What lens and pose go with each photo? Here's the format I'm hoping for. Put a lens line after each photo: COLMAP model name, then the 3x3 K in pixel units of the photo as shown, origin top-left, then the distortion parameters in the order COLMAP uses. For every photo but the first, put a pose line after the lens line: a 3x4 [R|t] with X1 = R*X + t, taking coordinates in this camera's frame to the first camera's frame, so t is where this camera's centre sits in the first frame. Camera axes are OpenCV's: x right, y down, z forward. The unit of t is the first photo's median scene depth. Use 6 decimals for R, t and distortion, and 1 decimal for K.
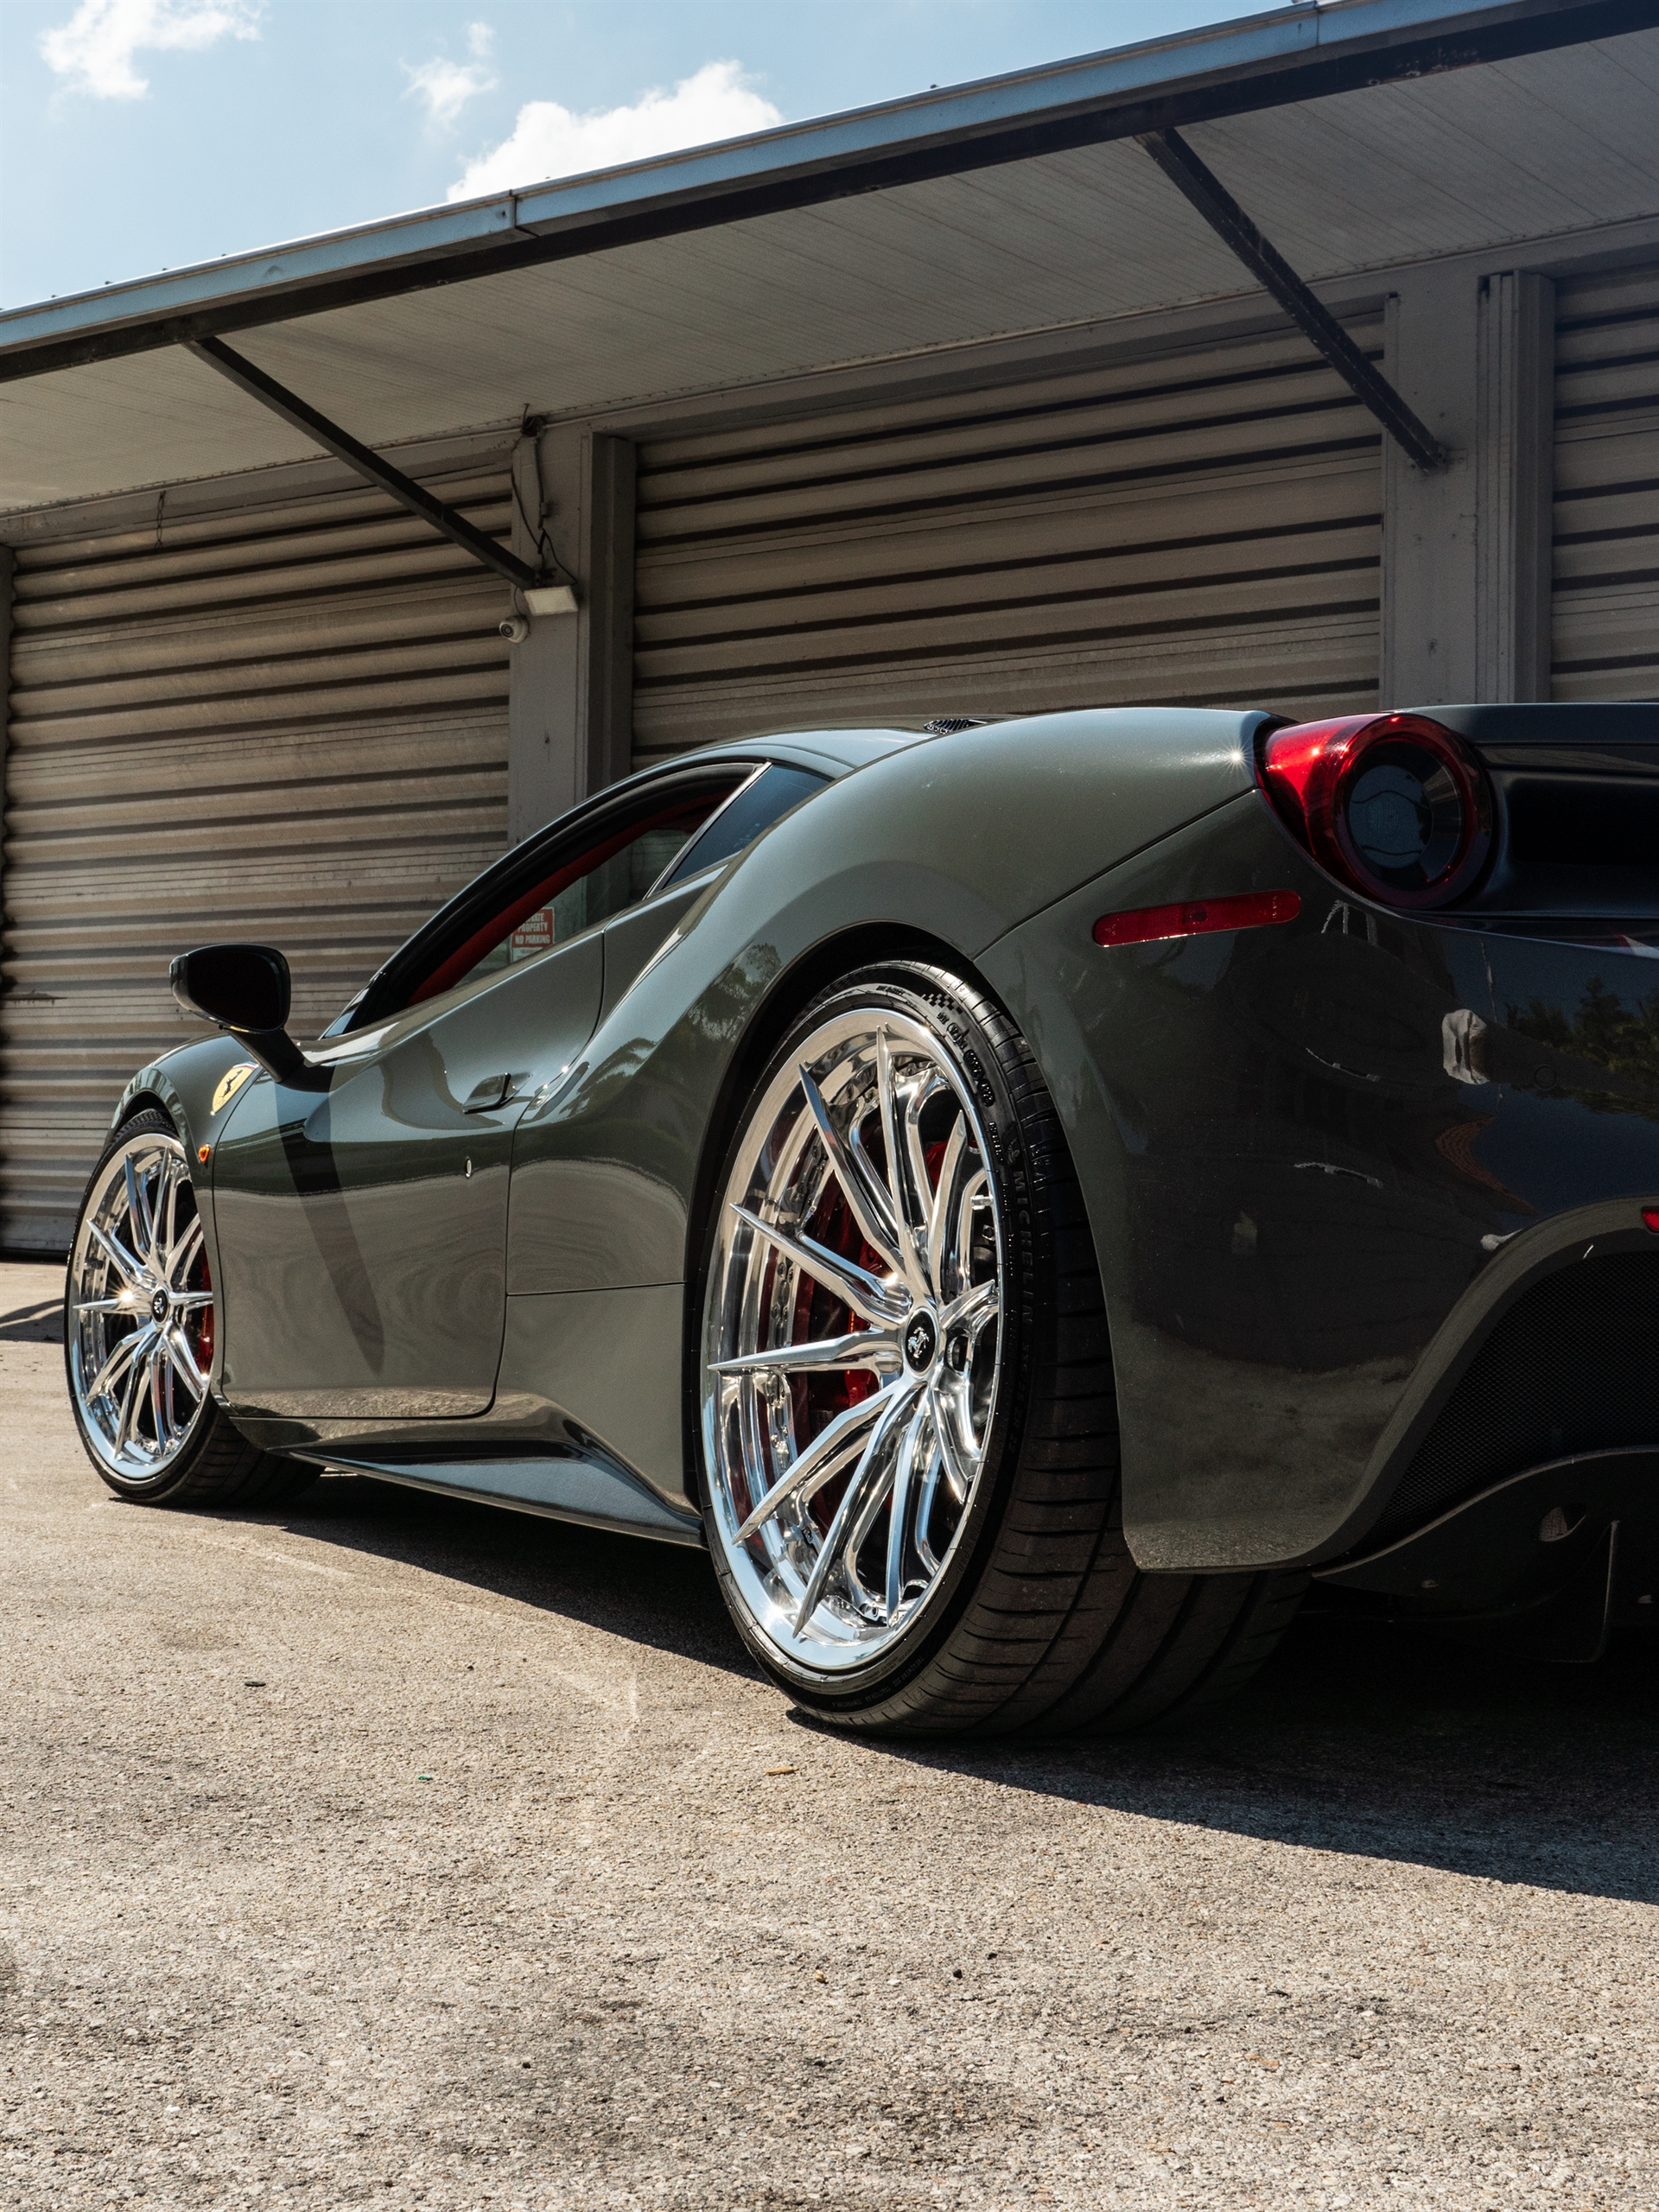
lens RADIAL K [[3117.2, 0, 709.9], [0, 3117.2, 1103.6], [0, 0, 1]] dist [0.002626, -0.031282]
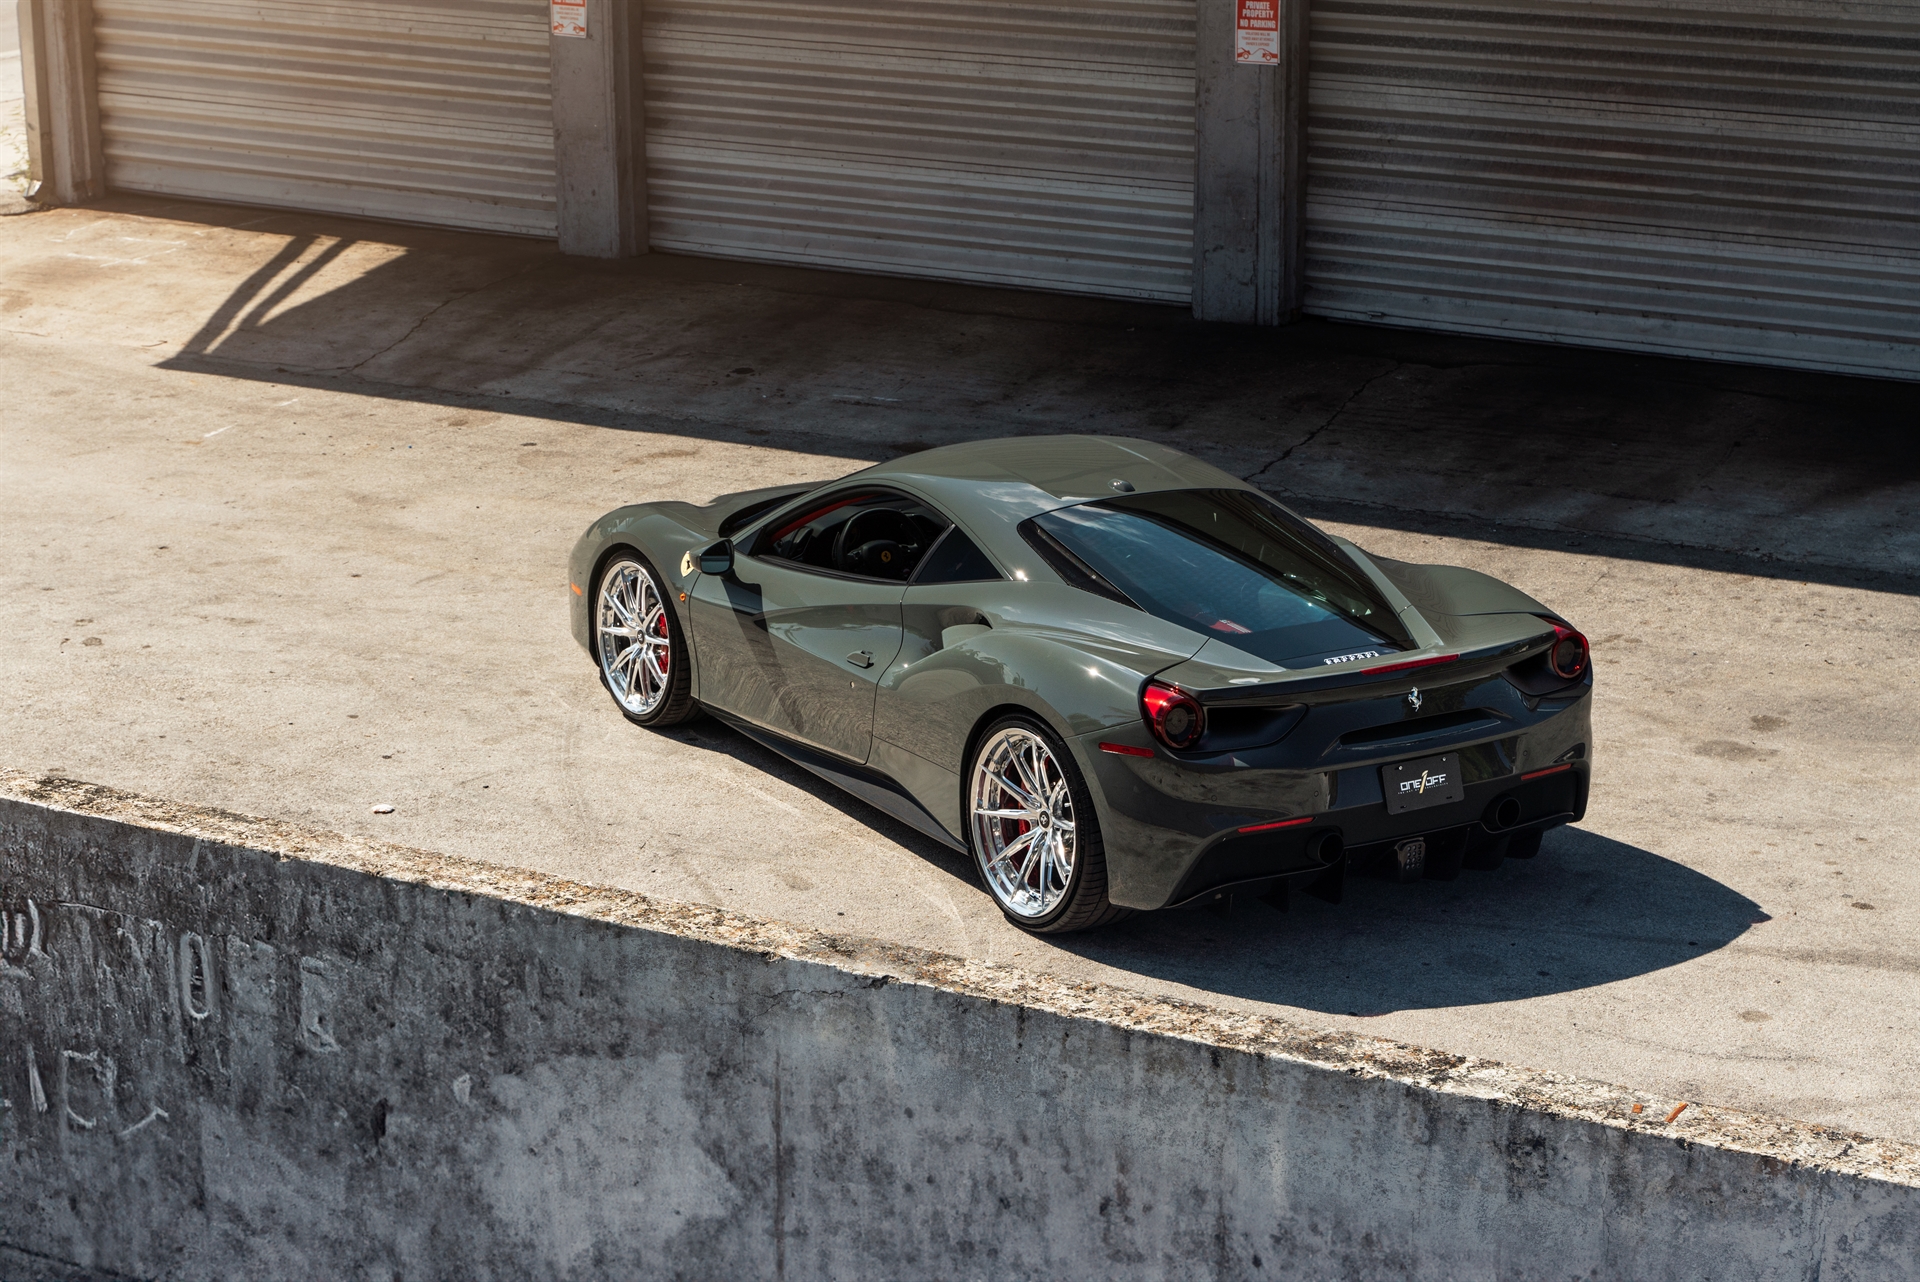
lens RADIAL K [[3750.5, 0, 960.0], [0, 3750.5, 641.0], [0, 0, 1]] dist [0.012184, 0.005504]
pose [[0.989469, -0.064960, 0.129350, -0.111412], [0.019466, 0.945239, 0.325798, -0.297187], [-0.143431, -0.319849, 0.936549, -0.570015]]
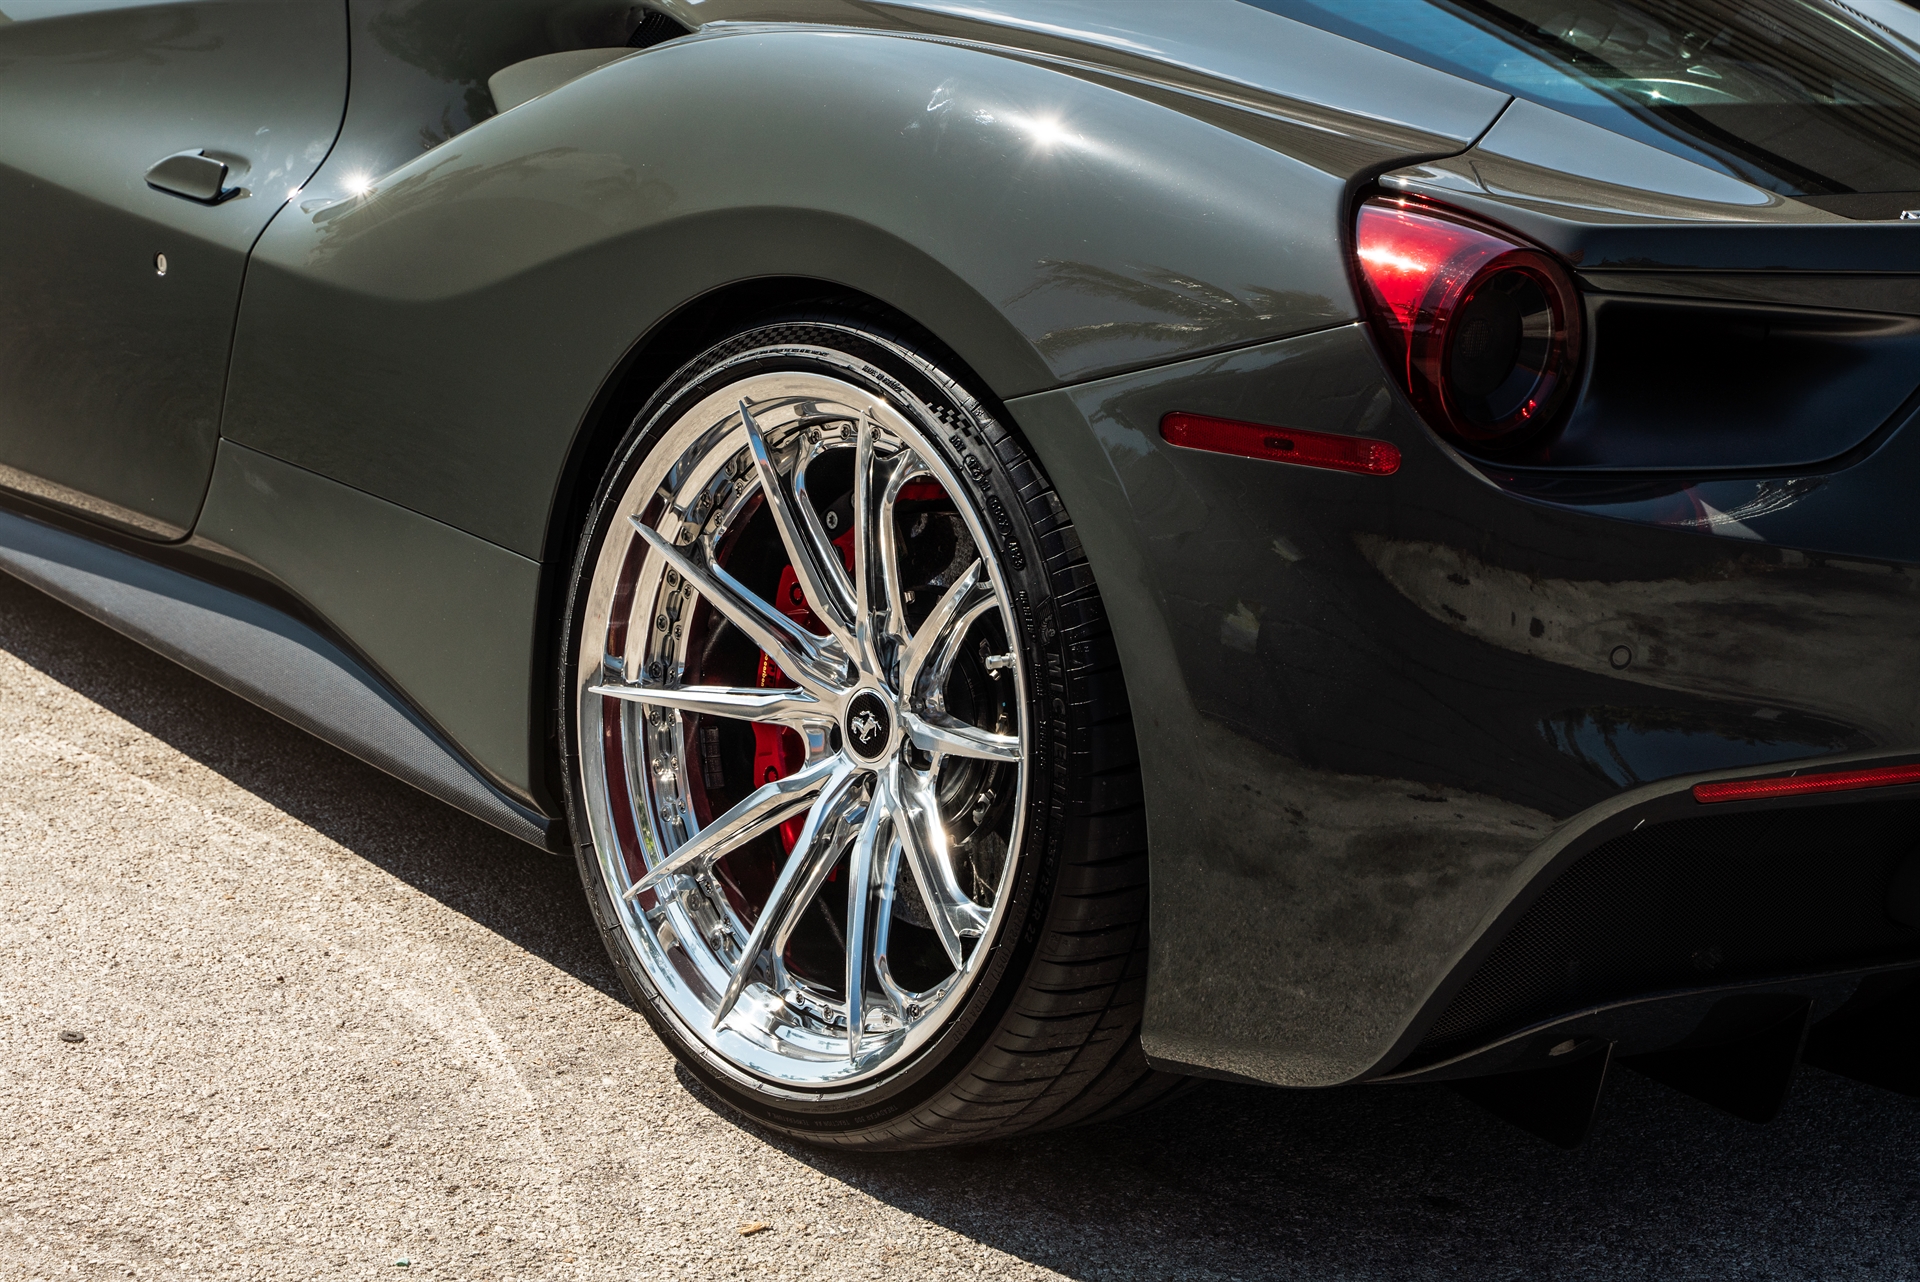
lens RADIAL K [[4548.9, 0, 960.0], [0, 4548.9, 641.0], [0, 0, 1]] dist [-0.026615, 0.126290]
pose [[0.958712, -0.002552, 0.284367, -0.058723], [-0.089442, 0.946507, 0.310039, -0.074551], [-0.269946, -0.322673, 0.907200, -0.044632]]
